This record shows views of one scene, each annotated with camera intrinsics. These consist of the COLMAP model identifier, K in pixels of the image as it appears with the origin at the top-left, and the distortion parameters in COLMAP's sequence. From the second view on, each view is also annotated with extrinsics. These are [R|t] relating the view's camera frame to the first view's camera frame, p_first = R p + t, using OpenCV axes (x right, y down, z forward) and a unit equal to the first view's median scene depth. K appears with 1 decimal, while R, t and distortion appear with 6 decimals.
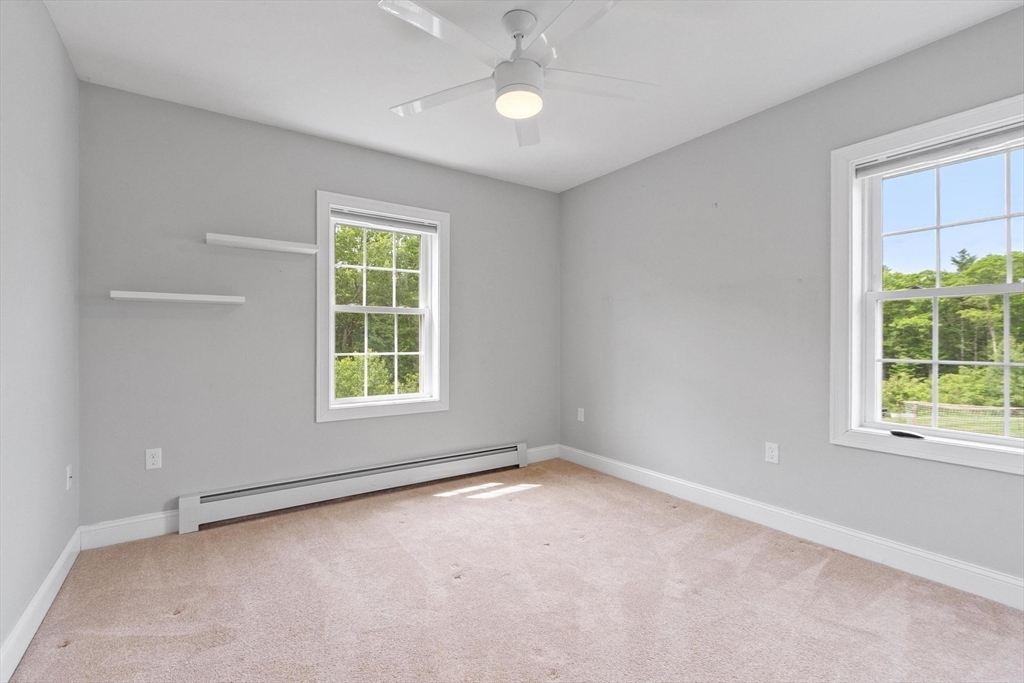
lens RADIAL K [[483.6, 0, 512.3], [0, 483.6, 345.5], [0, 0, 1]] dist [0.001735, 0.000237]
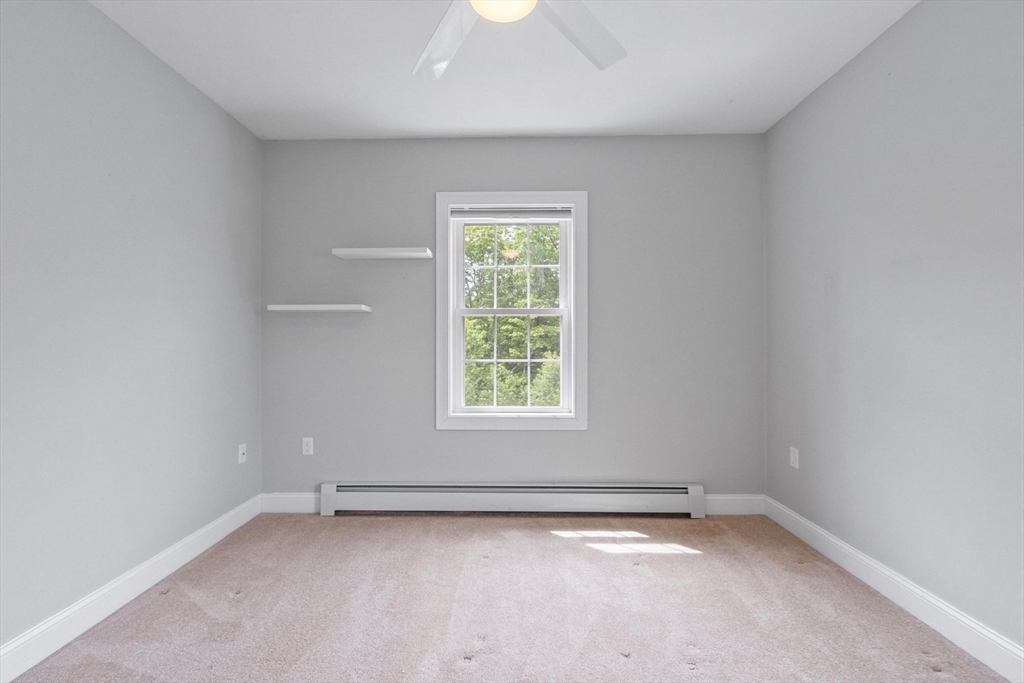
lens RADIAL K [[464.6, 0, 508.7], [0, 464.6, 344.6], [0, 0, 1]] dist [0.001606, 0.000163]
pose [[0.795229, -0.001558, -0.606308, 0.268229], [-0.004975, 0.999946, -0.009095, -0.004226], [0.606289, 0.010249, 0.795178, 0.320170]]
